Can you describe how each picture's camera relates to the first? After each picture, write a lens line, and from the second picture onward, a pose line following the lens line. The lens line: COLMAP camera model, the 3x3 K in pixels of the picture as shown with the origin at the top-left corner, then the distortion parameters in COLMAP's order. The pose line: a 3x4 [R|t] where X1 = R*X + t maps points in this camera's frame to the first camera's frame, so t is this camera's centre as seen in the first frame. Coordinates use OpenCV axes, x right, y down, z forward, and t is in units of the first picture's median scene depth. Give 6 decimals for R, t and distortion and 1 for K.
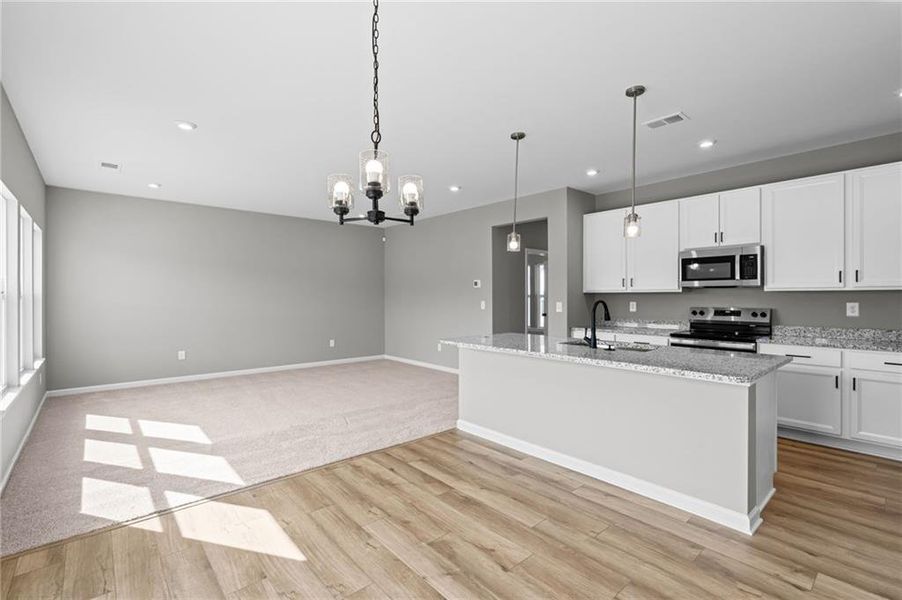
lens RADIAL K [[414.4, 0, 462.6], [0, 414.4, 298.7], [0, 0, 1]] dist [-0.010722, -0.000080]
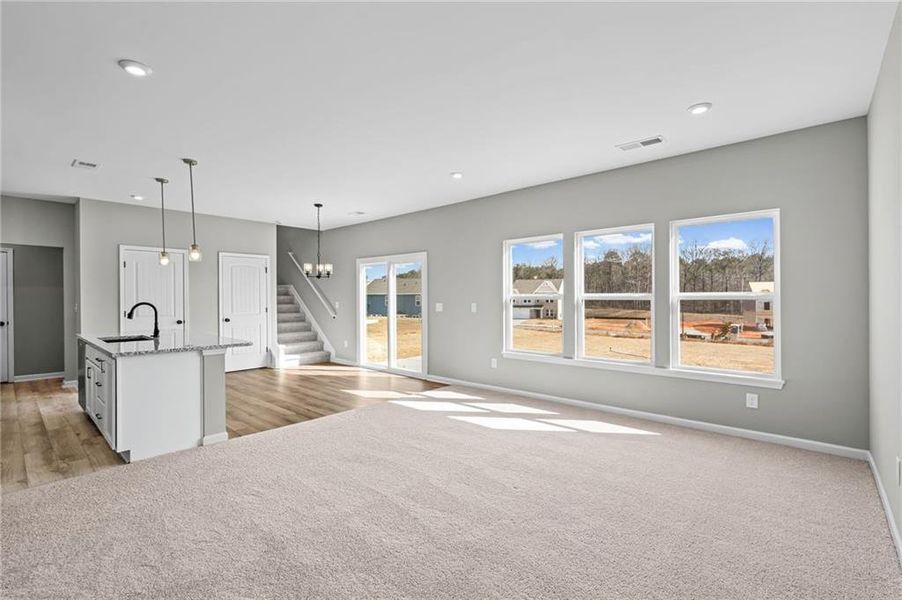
lens RADIAL K [[414.4, 0, 462.6], [0, 414.4, 298.7], [0, 0, 1]] dist [-0.010722, -0.000080]
pose [[-0.994048, 0.001304, -0.108931, -0.544697], [0.001080, 0.999997, 0.002114, -0.016001], [0.108933, 0.001983, -0.994047, 2.450080]]
